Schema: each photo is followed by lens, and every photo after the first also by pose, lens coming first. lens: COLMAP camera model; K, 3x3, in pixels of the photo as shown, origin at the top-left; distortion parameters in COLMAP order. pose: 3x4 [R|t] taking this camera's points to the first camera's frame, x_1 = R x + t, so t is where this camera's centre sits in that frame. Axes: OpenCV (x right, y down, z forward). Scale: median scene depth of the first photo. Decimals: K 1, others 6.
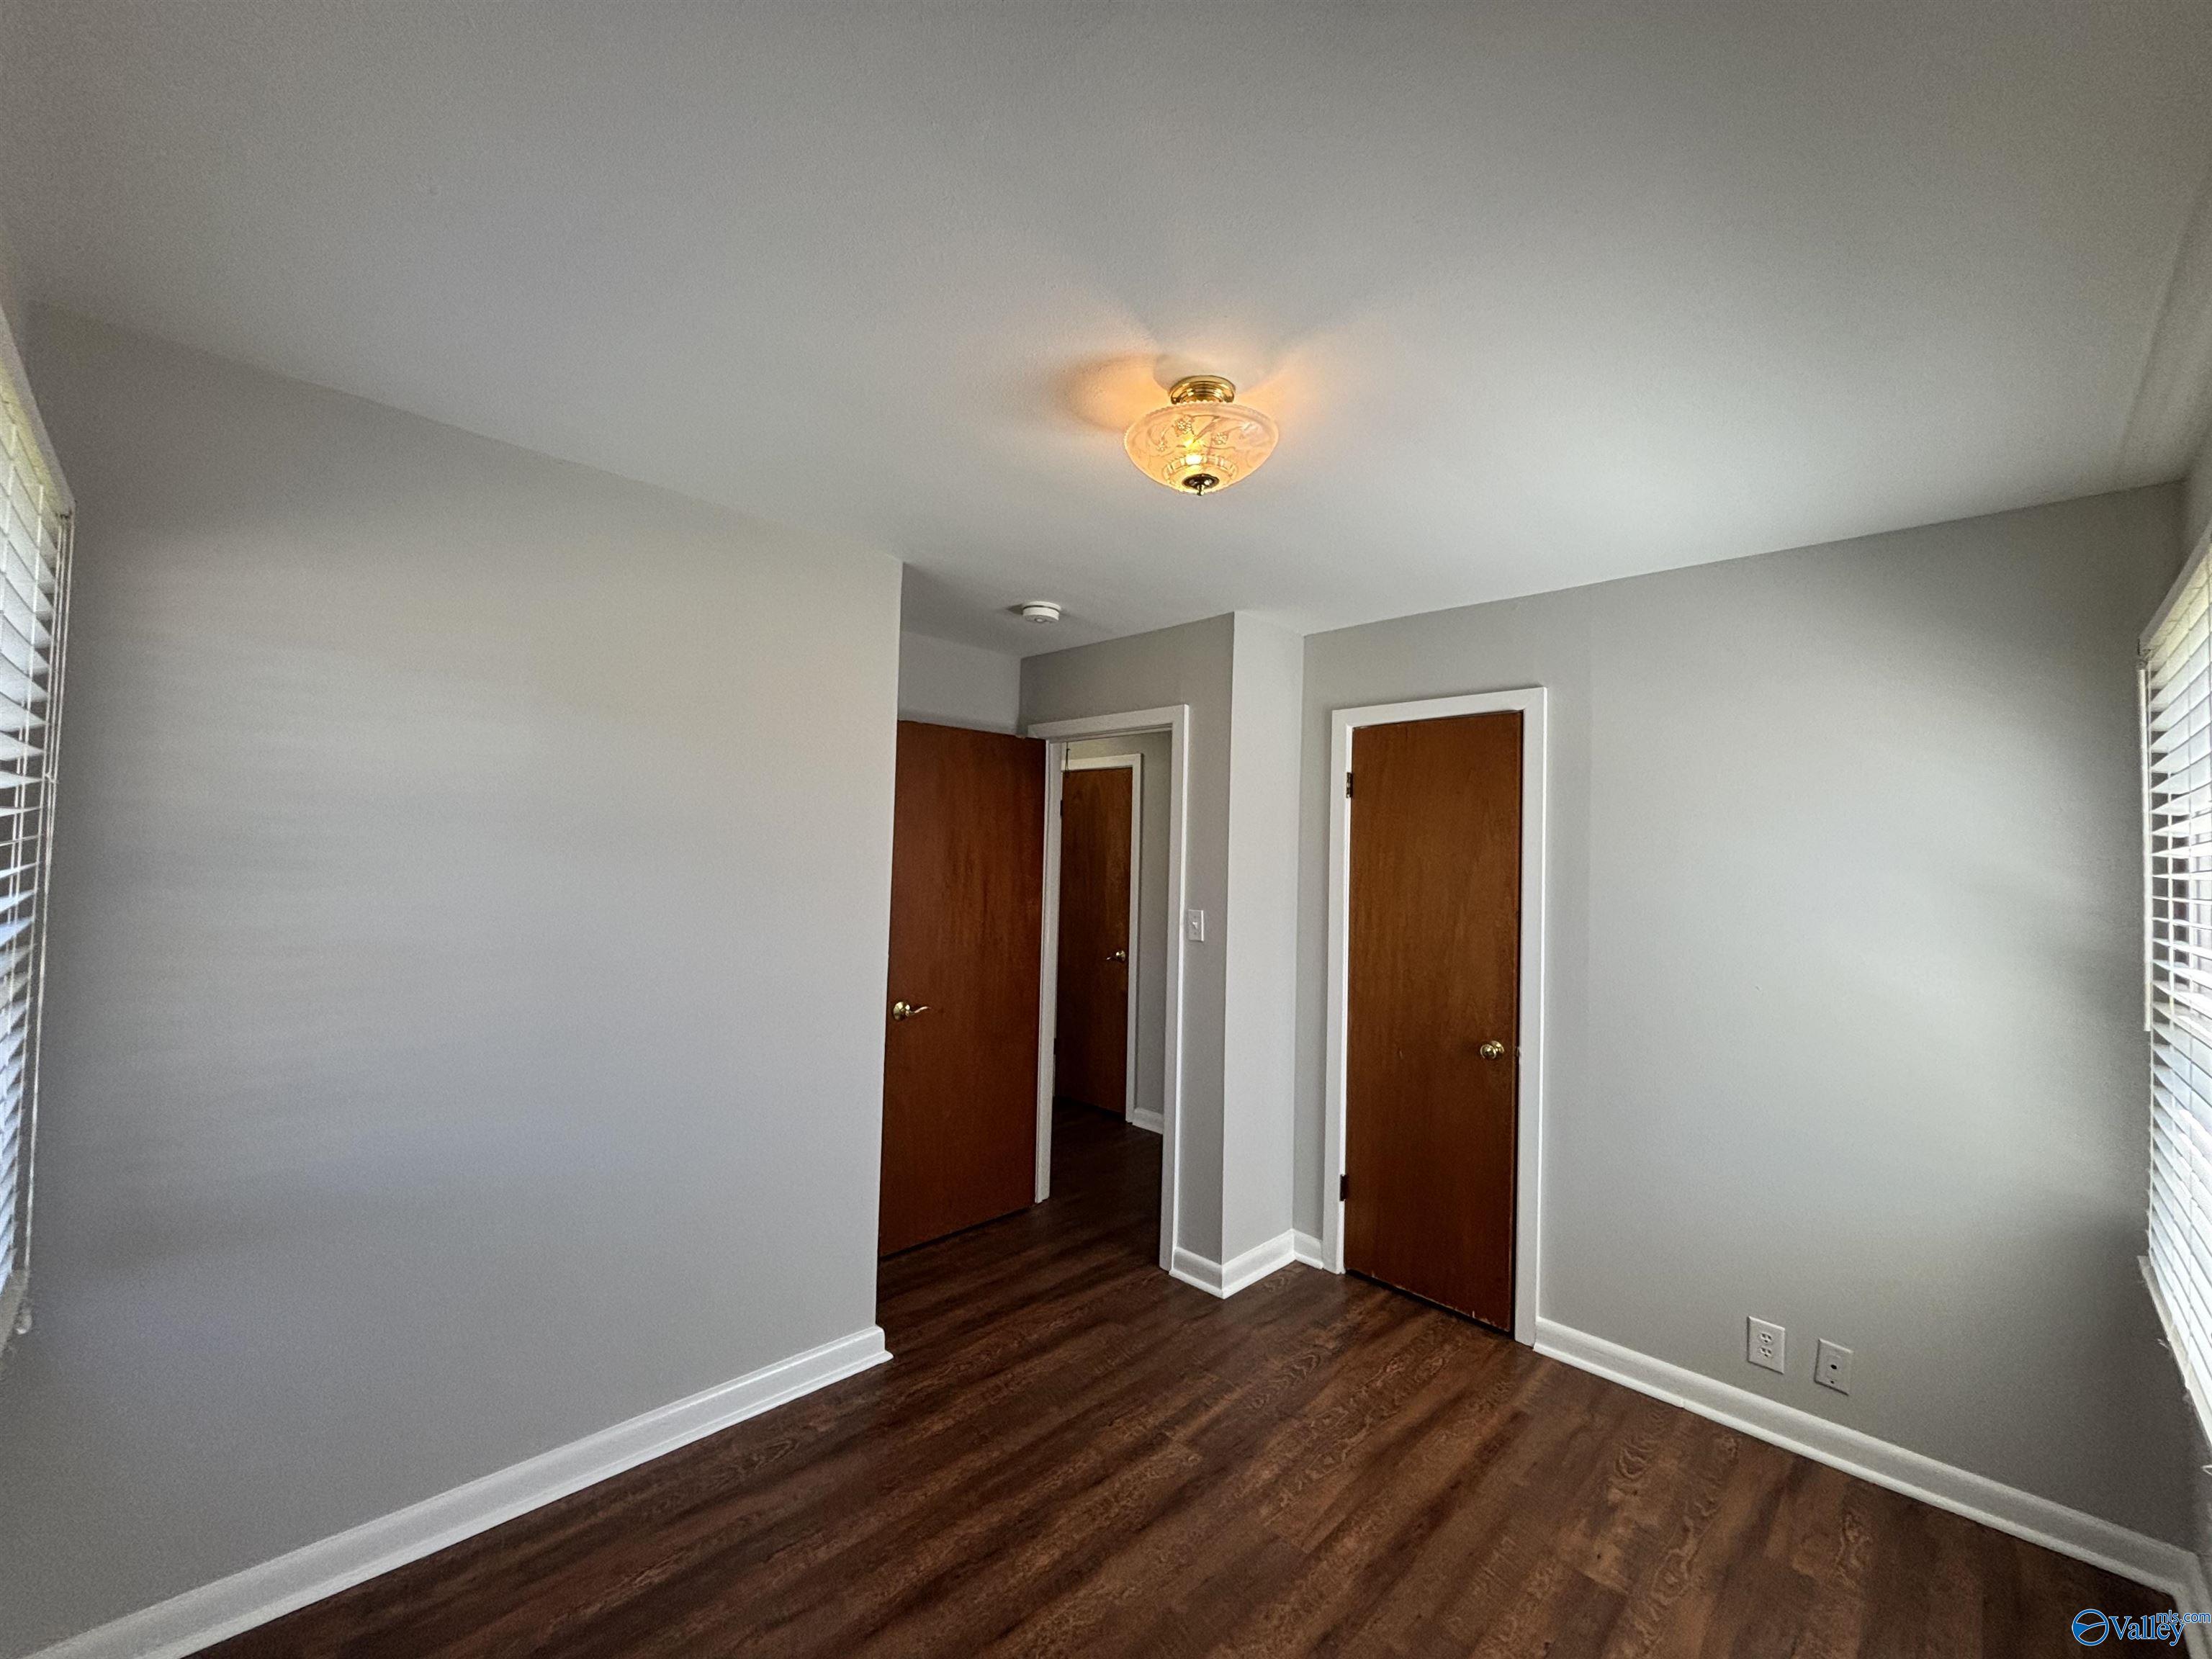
lens RADIAL K [[899.7, 0, 1100.8], [0, 899.7, 821.8], [0, 0, 1]] dist [0.003105, 0.000462]
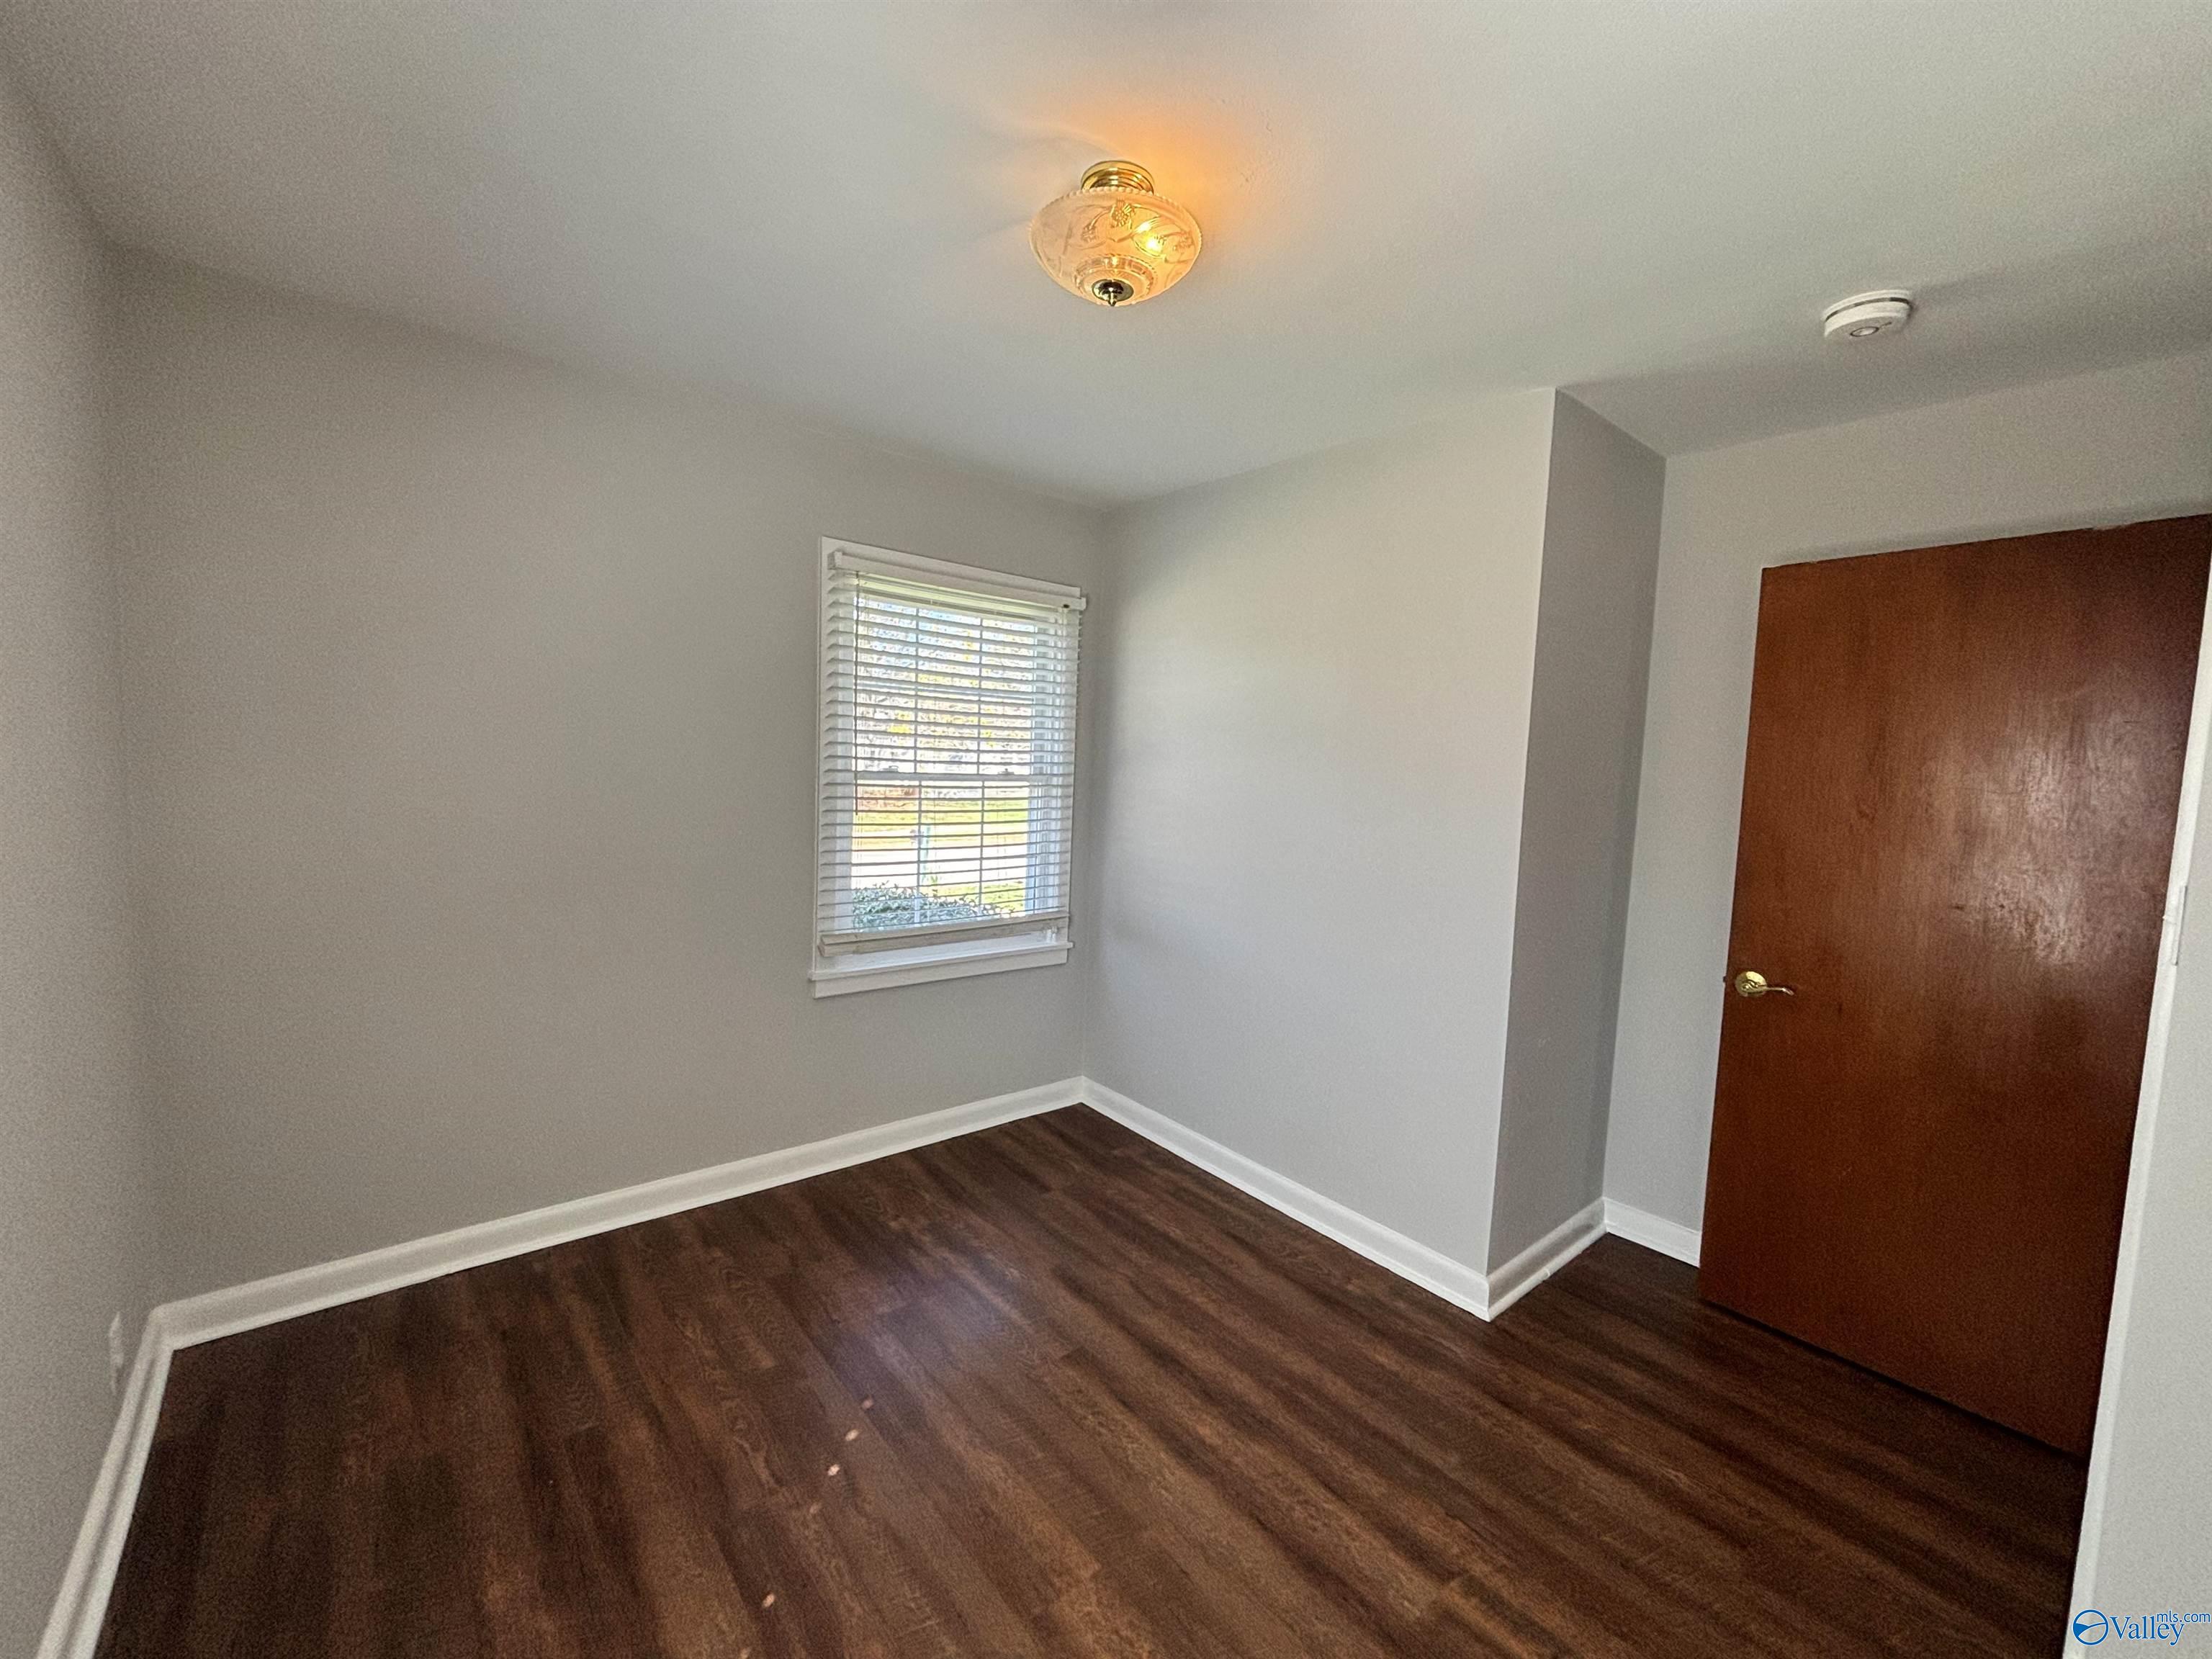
lens RADIAL K [[899.7, 0, 1100.8], [0, 899.7, 821.8], [0, 0, 1]] dist [0.003105, 0.000462]
pose [[-0.090400, 0.043415, -0.994959, 0.836748], [-0.005172, 0.999015, 0.044062, 0.086668], [0.995892, 0.009129, -0.090087, 0.882910]]
